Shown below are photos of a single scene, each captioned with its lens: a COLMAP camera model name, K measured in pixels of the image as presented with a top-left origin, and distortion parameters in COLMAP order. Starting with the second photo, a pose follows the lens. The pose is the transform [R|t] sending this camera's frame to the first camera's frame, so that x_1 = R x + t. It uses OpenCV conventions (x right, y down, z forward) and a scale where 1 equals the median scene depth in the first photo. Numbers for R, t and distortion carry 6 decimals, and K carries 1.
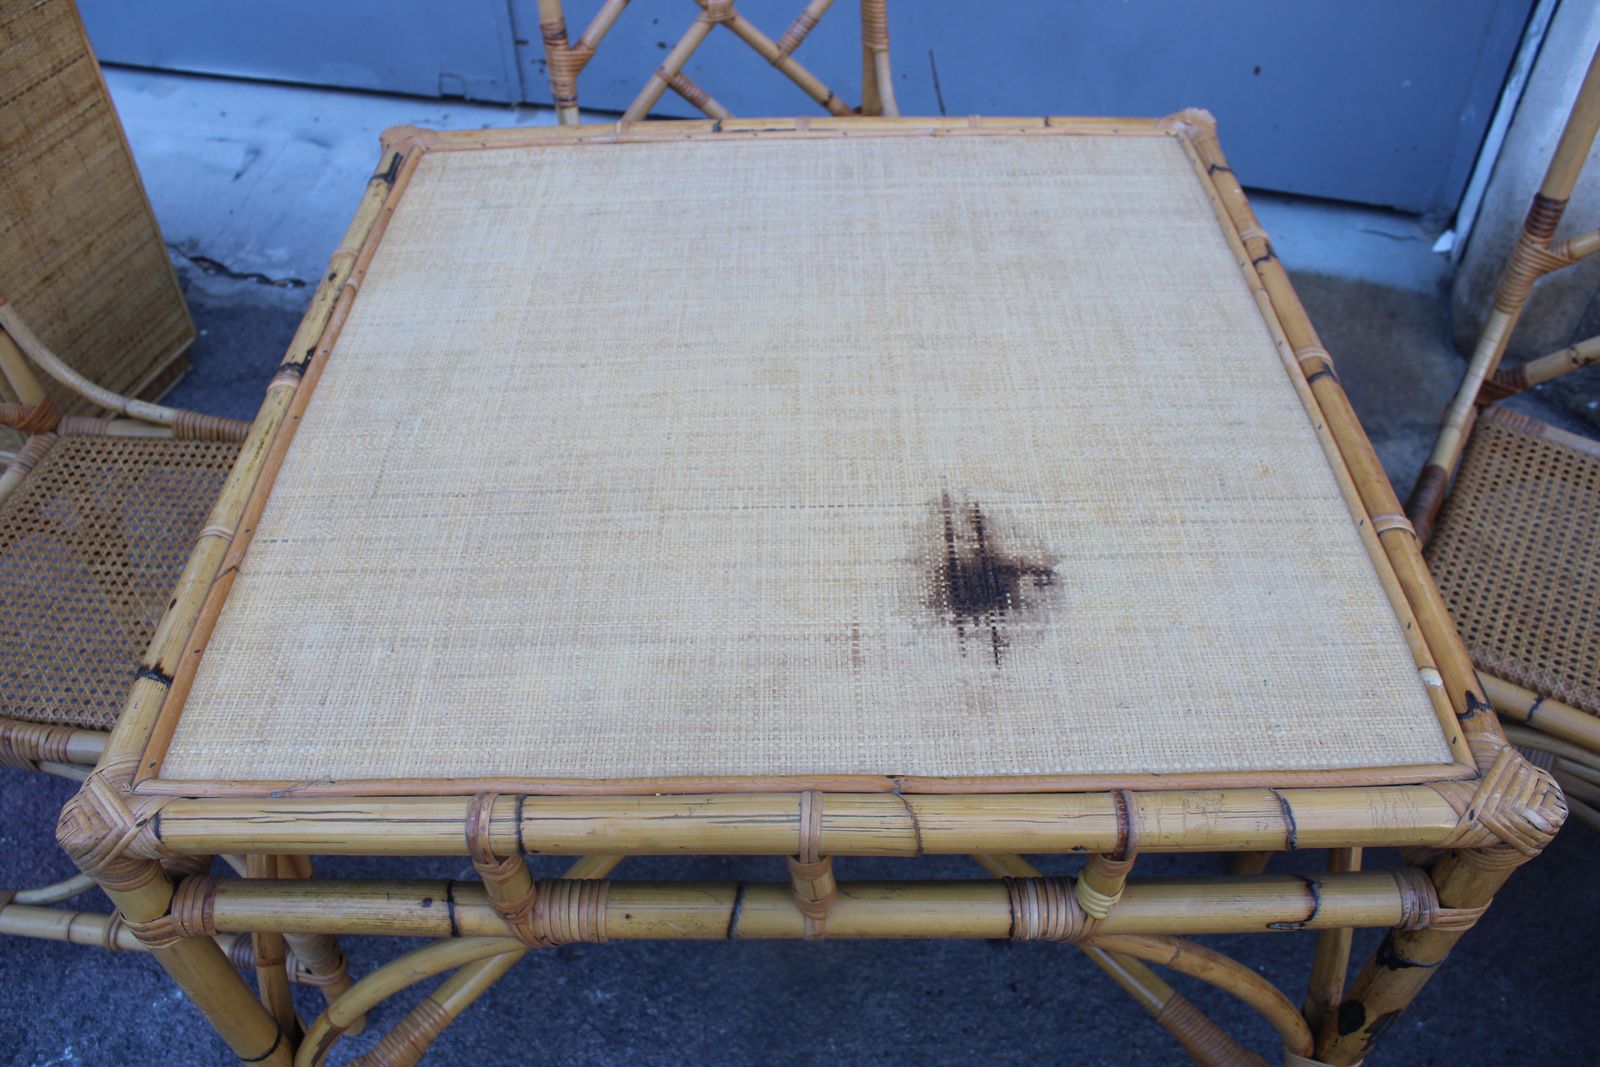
lens RADIAL K [[1308.3, 0, 793.4], [0, 1308.3, 534.5], [0, 0, 1]] dist [-0.164493, 0.134675]
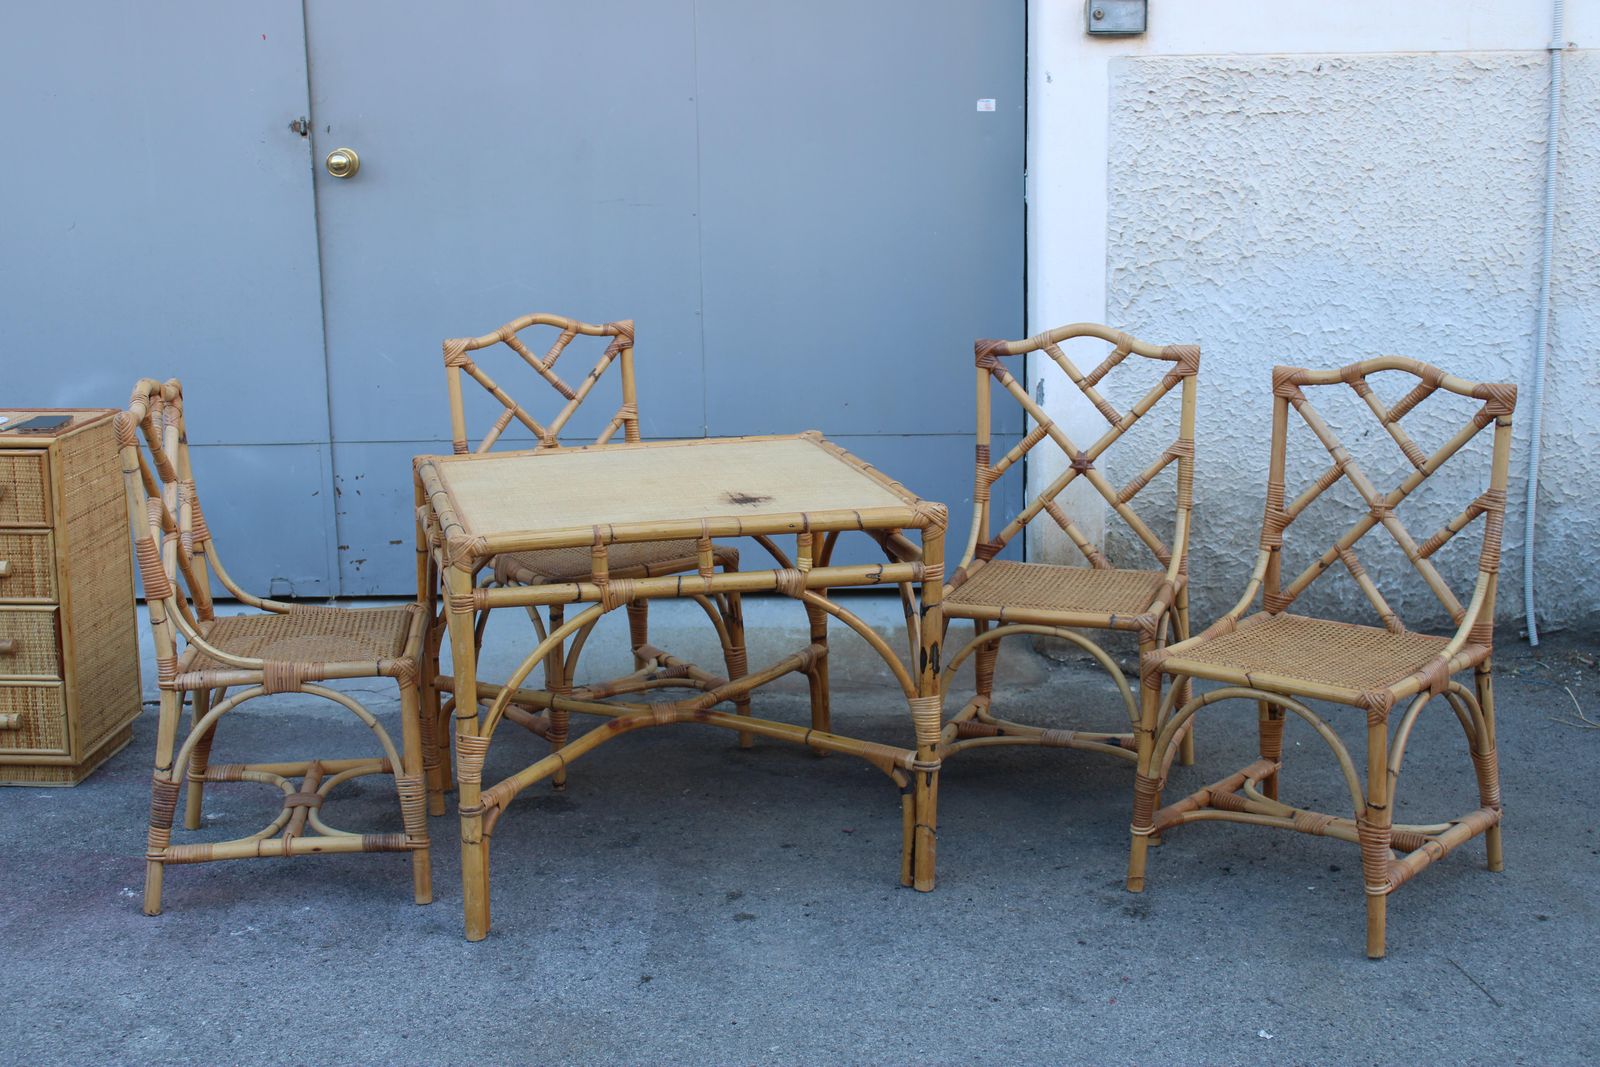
lens RADIAL K [[2070.7, 0, 800.0], [0, 2070.7, 533.5], [0, 0, 1]] dist [-0.069548, 0.087694]
pose [[0.969919, -0.050525, 0.238125, -0.546445], [0.170172, 0.840216, -0.514858, 1.637125], [-0.174063, 0.539893, 0.823540, -1.788002]]
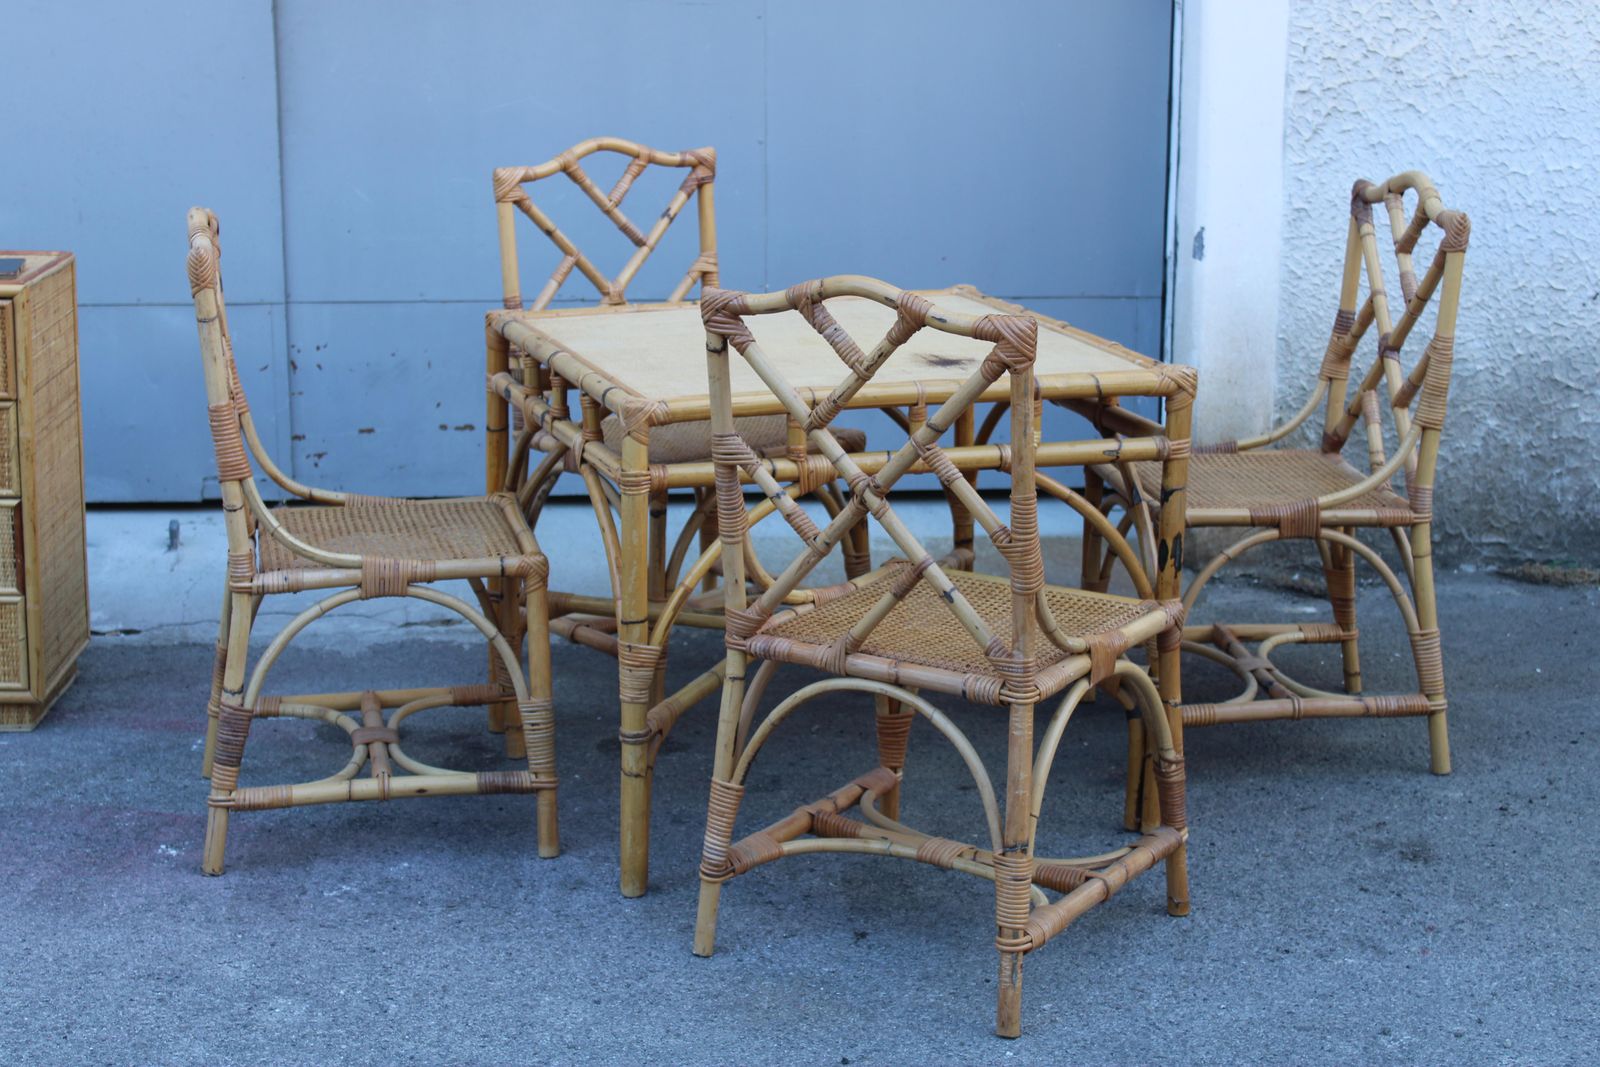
lens RADIAL K [[2785.7, 0, 790.6], [0, 2785.7, 526.9], [0, 0, 1]] dist [-0.006644, 0.156184]
pose [[0.947800, -0.056146, 0.313883, -1.141362], [0.209564, 0.851606, -0.480469, 1.765596], [-0.240328, 0.521167, 0.818918, -1.906608]]
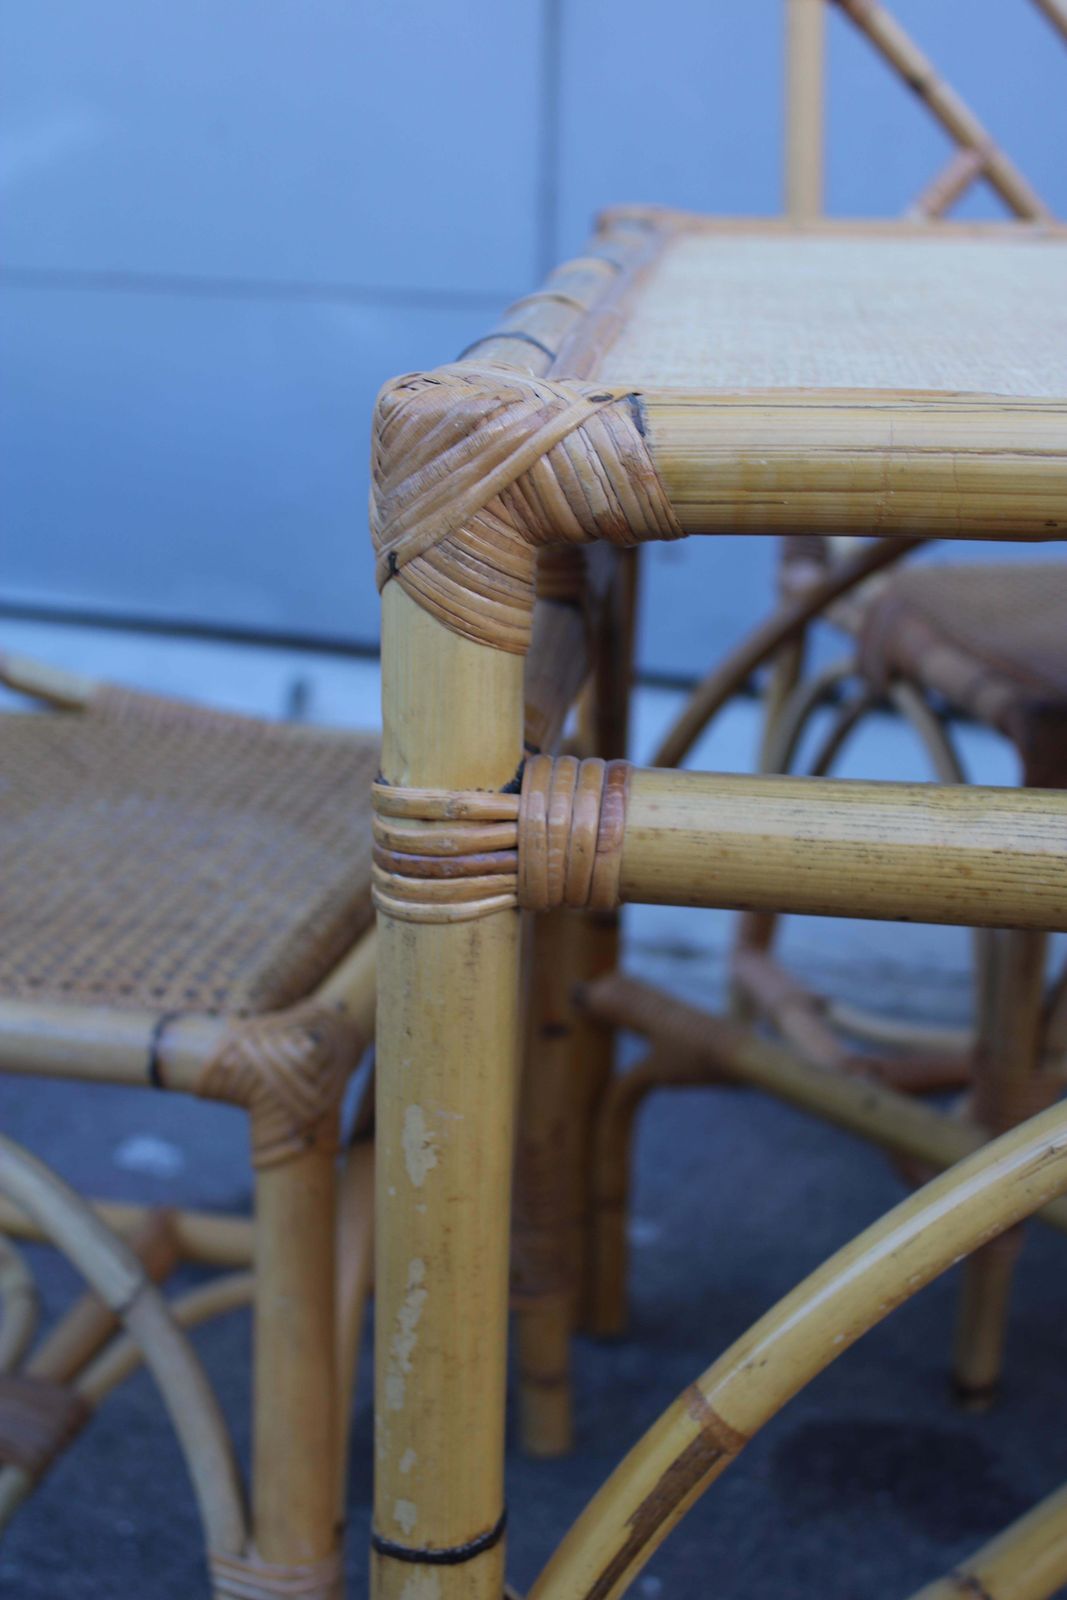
lens RADIAL K [[2324.4, 0, 533.5], [0, 2324.4, 800.0], [0, 0, 1]] dist [-0.029648, -0.039880]
pose [[0.994971, 0.065618, -0.075680, -0.277936], [-0.092889, 0.887155, -0.452026, 0.395703], [0.037479, 0.456782, 0.888789, 0.235491]]
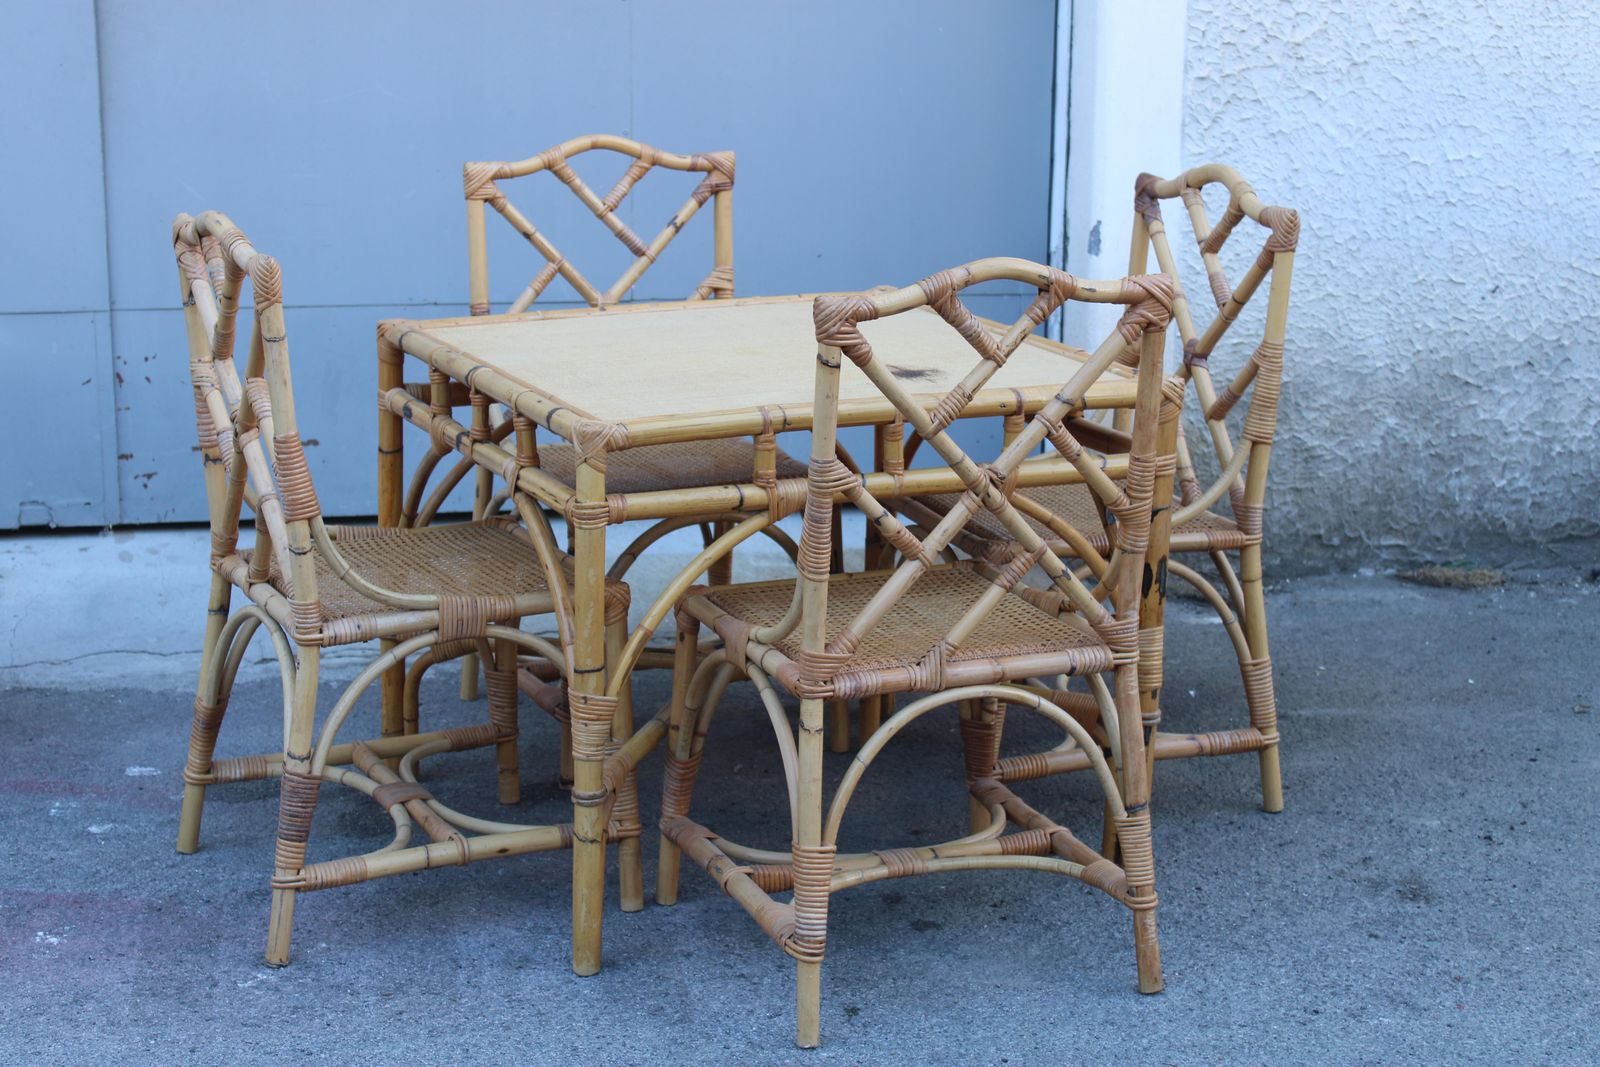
lens RADIAL K [[2714.7, 0, 792.1], [0, 2714.7, 529.4], [0, 0, 1]] dist [-0.019755, 0.190071]
pose [[0.905148, -0.077111, 0.418044, -1.277453], [0.278613, 0.850355, -0.446398, 1.467297], [-0.321064, 0.520529, 0.791181, -1.539476]]
